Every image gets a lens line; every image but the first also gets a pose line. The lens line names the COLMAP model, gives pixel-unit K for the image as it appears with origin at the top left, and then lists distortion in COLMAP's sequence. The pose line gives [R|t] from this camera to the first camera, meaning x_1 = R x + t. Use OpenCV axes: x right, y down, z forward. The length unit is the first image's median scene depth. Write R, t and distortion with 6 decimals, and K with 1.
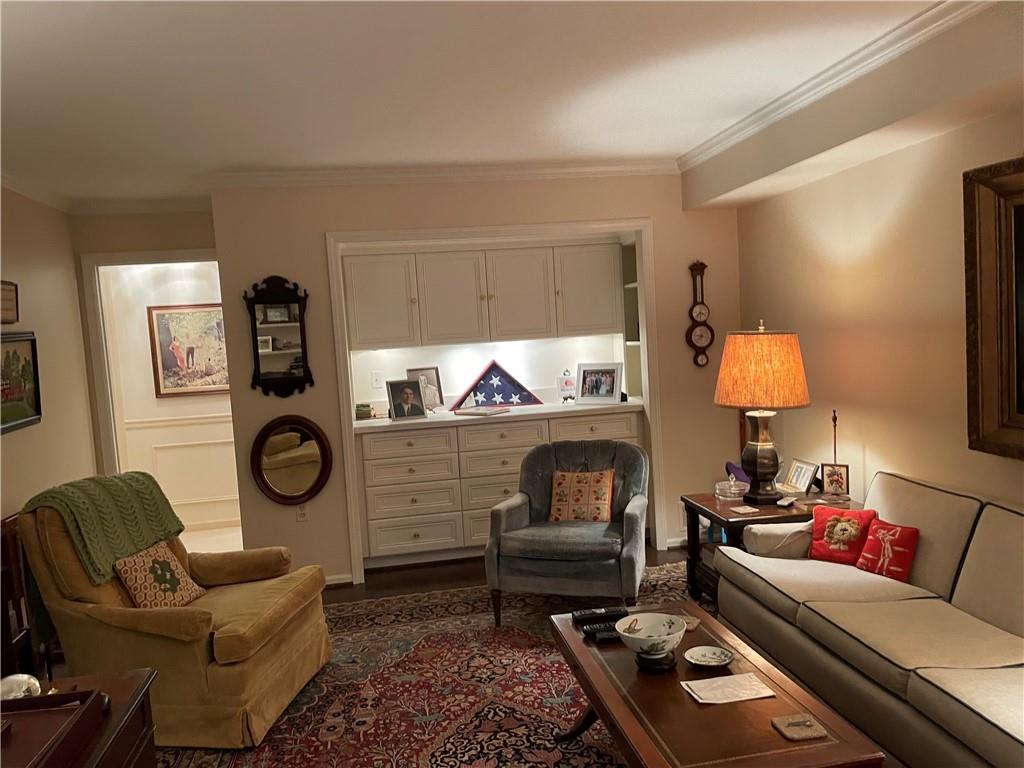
lens RADIAL K [[762.9, 0, 510.6], [0, 762.9, 384.5], [0, 0, 1]] dist [0.008719, -0.028214]
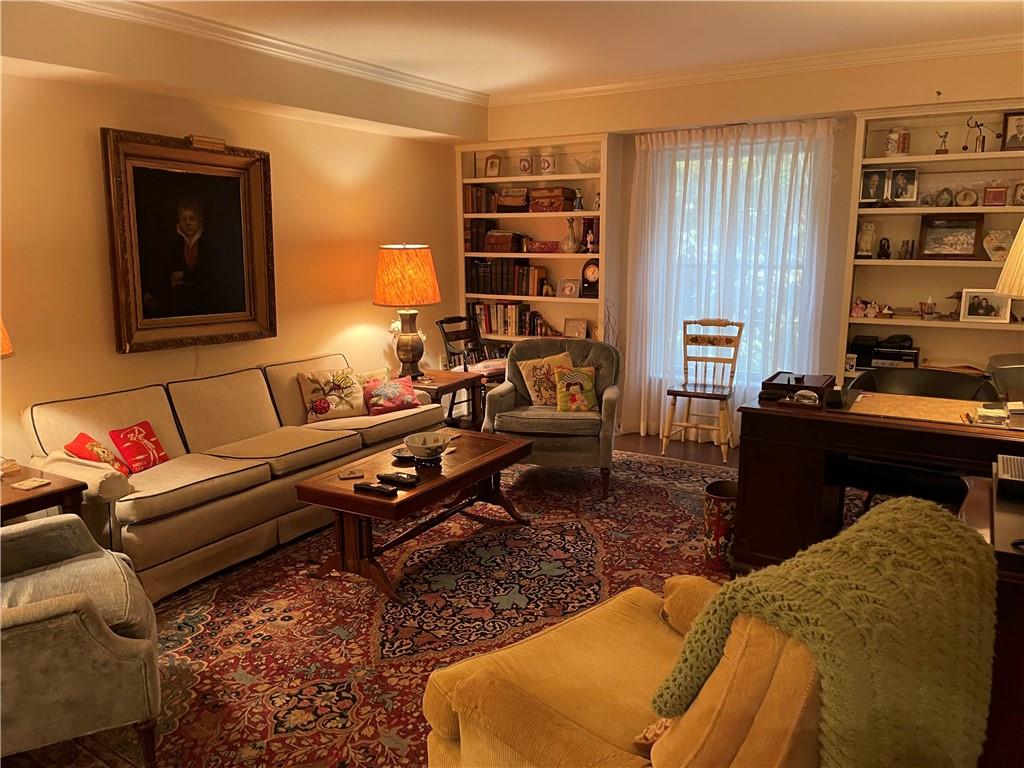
lens RADIAL K [[762.9, 0, 512.0], [0, 762.9, 381.8], [0, 0, 1]] dist [0.008719, -0.028214]
pose [[-0.745202, -0.069408, 0.663217, -0.692159], [0.091789, 0.974425, 0.205112, -0.067146], [-0.660491, 0.213726, -0.719772, 1.443322]]
